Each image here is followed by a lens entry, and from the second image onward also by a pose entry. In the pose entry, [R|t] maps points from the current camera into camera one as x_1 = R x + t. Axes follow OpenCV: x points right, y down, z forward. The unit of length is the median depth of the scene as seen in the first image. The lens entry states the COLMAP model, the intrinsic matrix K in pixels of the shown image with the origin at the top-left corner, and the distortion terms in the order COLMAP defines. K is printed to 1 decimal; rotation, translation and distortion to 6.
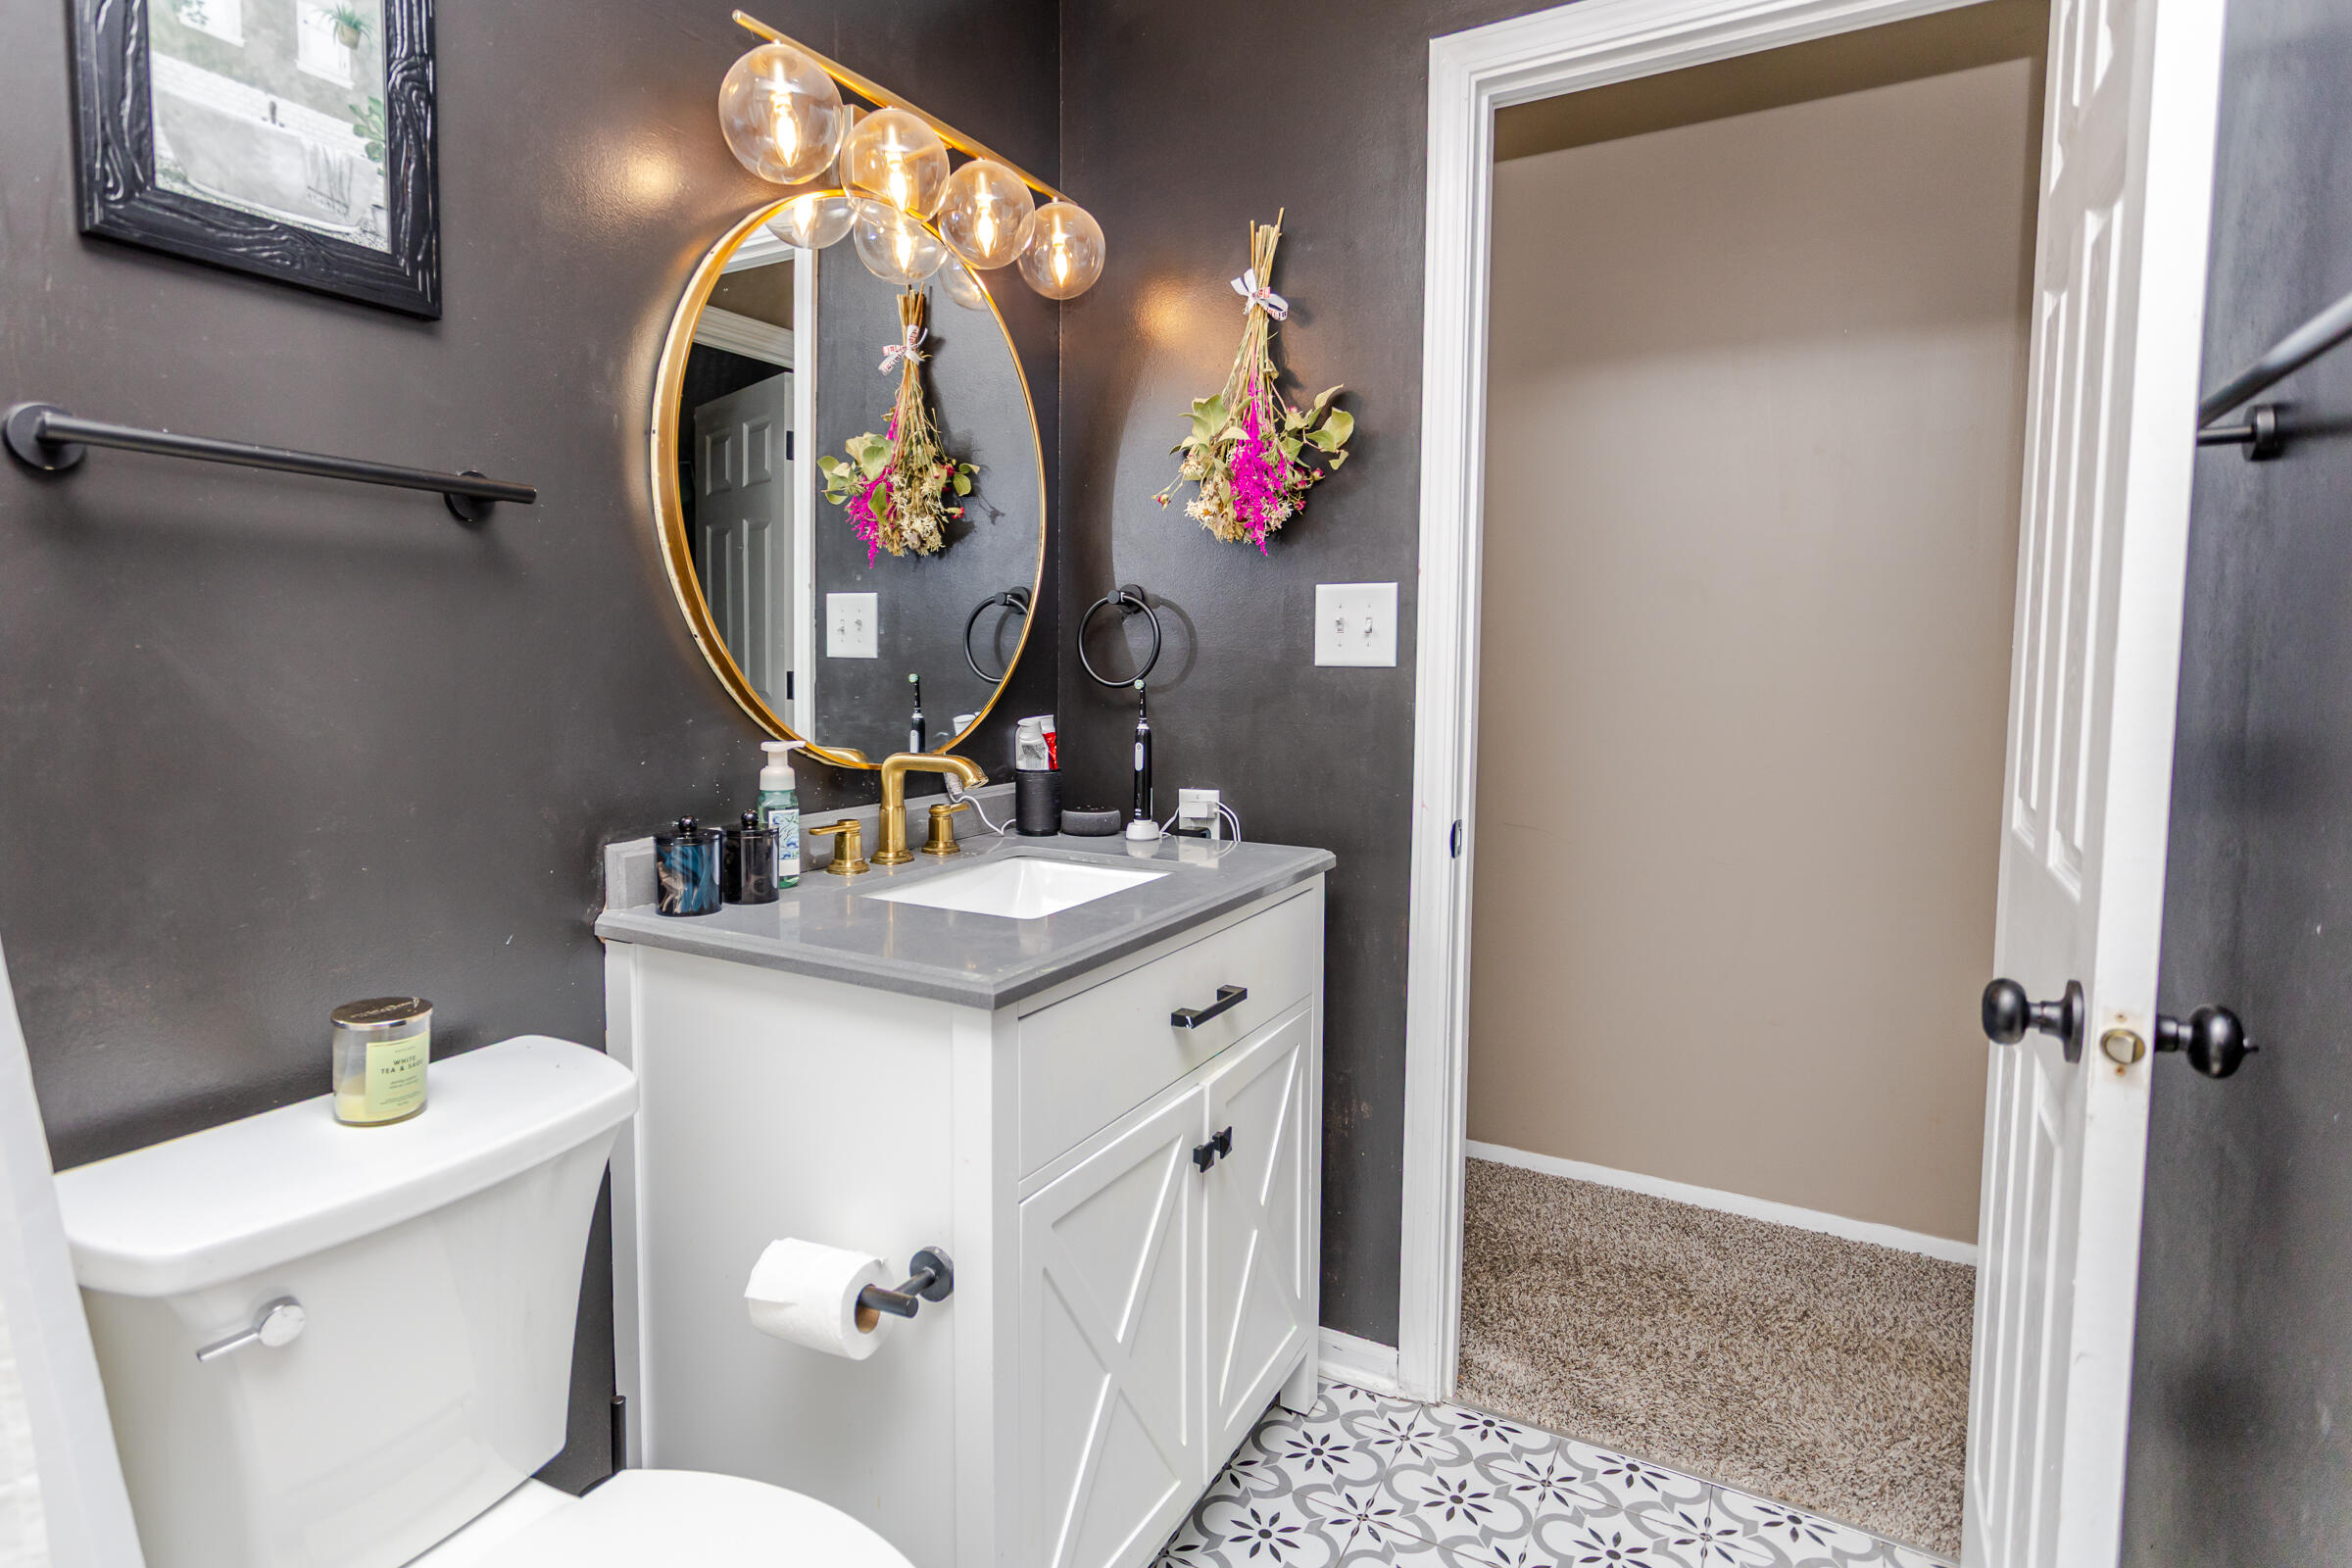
lens RADIAL K [[1117.2, 0, 1175.8], [0, 1117.2, 777.4], [0, 0, 1]] dist [0.014258, -0.000540]
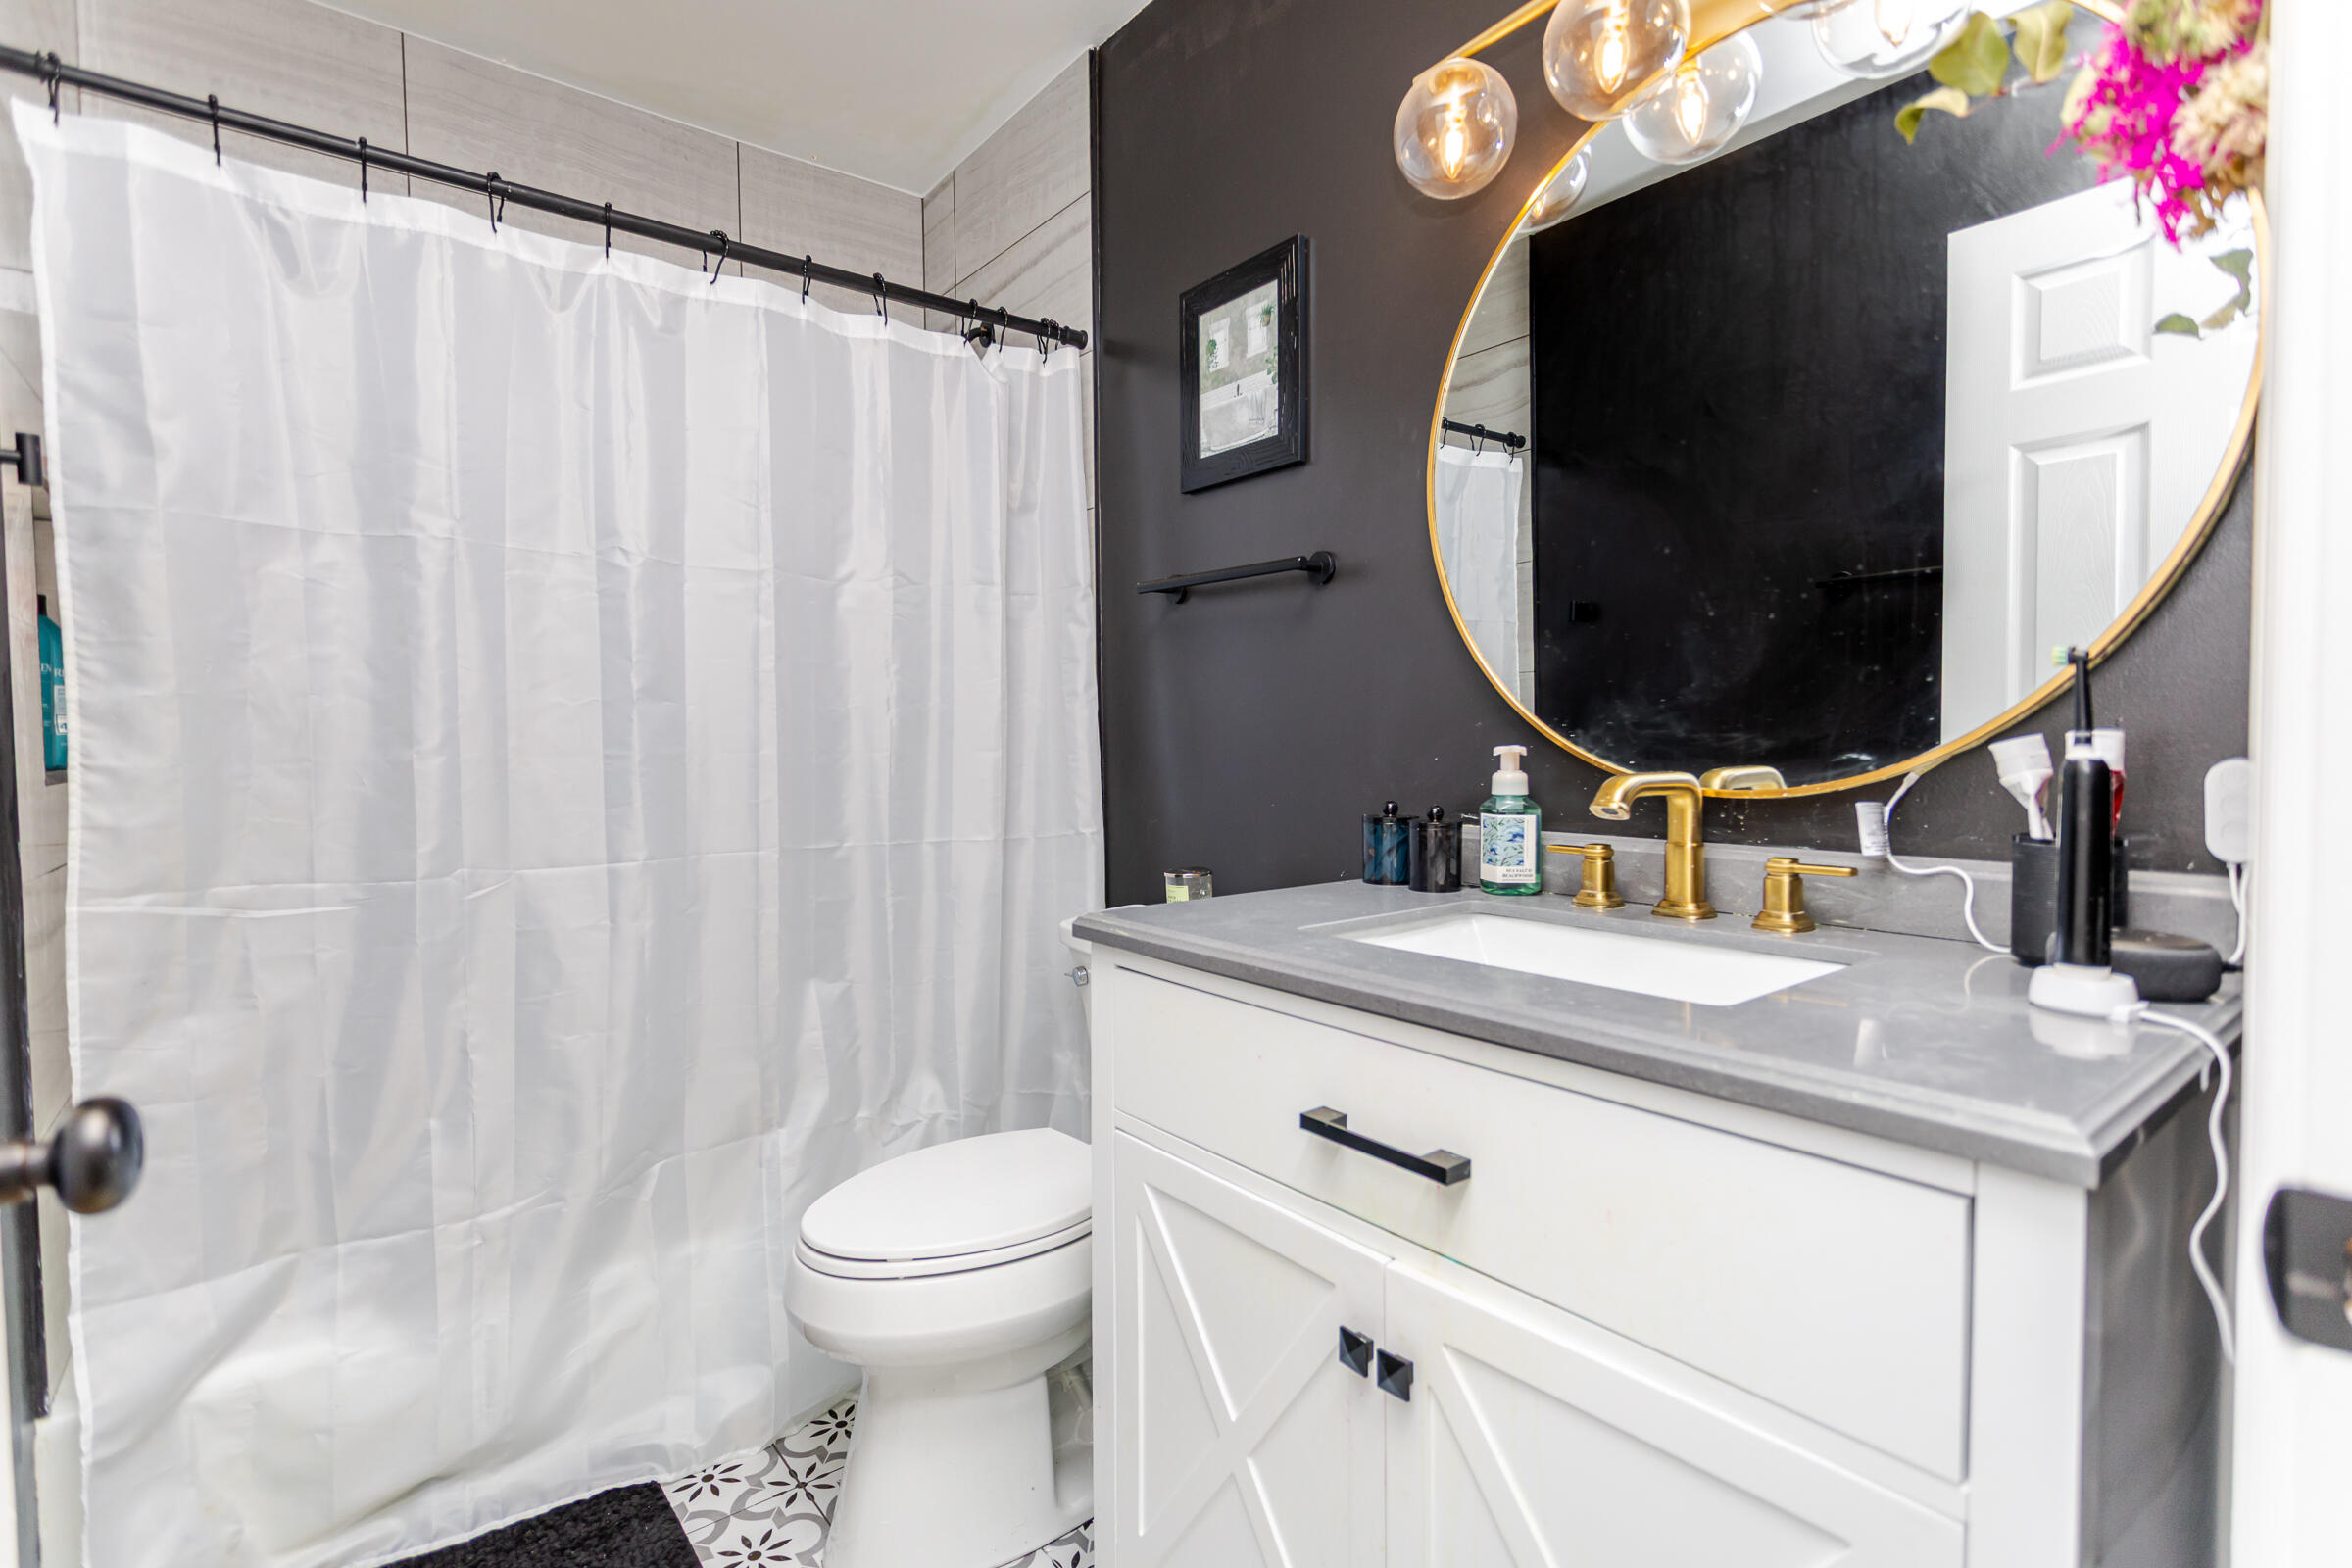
lens RADIAL K [[1117.2, 0, 1175.8], [0, 1117.2, 777.4], [0, 0, 1]] dist [0.014258, -0.000540]
pose [[-0.394866, 0.040035, -0.917866, 0.928960], [-0.079440, 0.993821, 0.077523, -0.081082], [0.915298, 0.103526, -0.389245, 1.618692]]
